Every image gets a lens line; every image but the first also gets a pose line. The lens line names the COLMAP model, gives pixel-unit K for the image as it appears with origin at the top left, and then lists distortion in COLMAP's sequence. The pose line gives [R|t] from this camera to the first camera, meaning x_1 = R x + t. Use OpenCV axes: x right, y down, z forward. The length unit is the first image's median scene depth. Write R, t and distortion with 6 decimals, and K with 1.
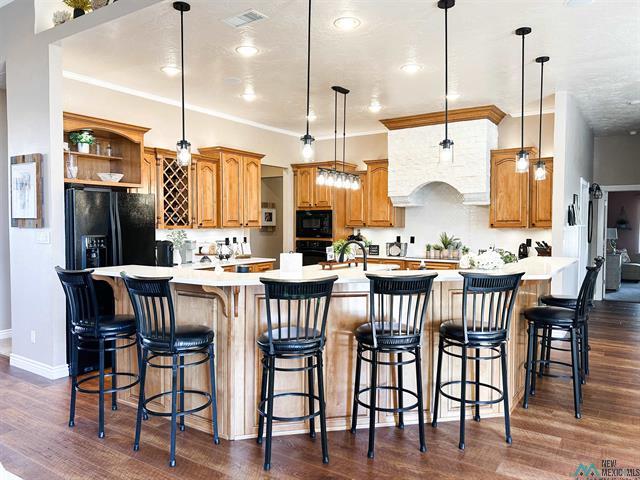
lens RADIAL K [[479.0, 0, 320.0], [0, 479.0, 240.0], [0, 0, 1]] dist [0.037789, -0.004616]
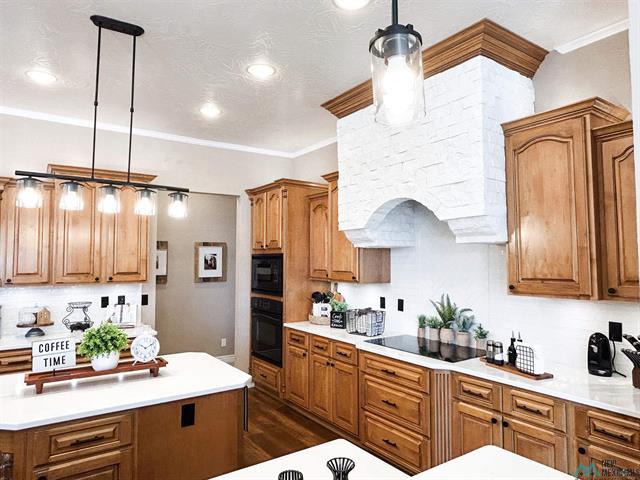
lens RADIAL K [[421.6, 0, 318.1], [0, 421.6, 237.1], [0, 0, 1]] dist [-0.000228, -0.003298]
pose [[0.926130, -0.024023, -0.376439, 0.319656], [-0.008553, 0.996376, -0.084628, -0.040993], [0.377108, 0.081596, 0.922568, 0.537156]]
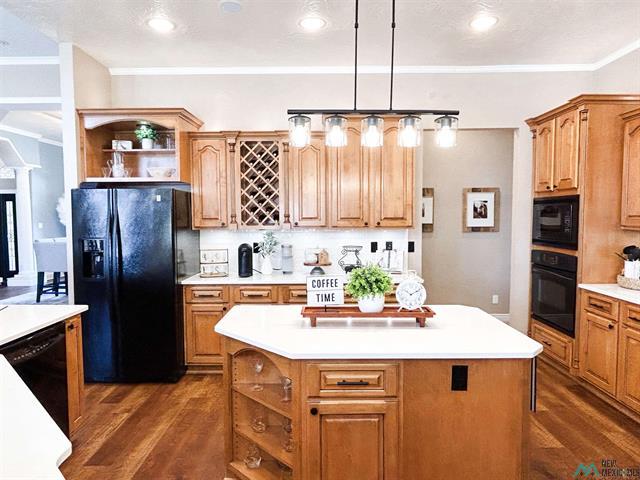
lens RADIAL K [[421.6, 0, 318.1], [0, 421.6, 237.1], [0, 0, 1]] dist [-0.000228, -0.003298]
pose [[0.543586, 0.038840, -0.838454, 0.278737], [-0.022112, 0.999245, 0.031953, -0.029277], [0.839062, 0.001170, 0.544035, 0.582683]]
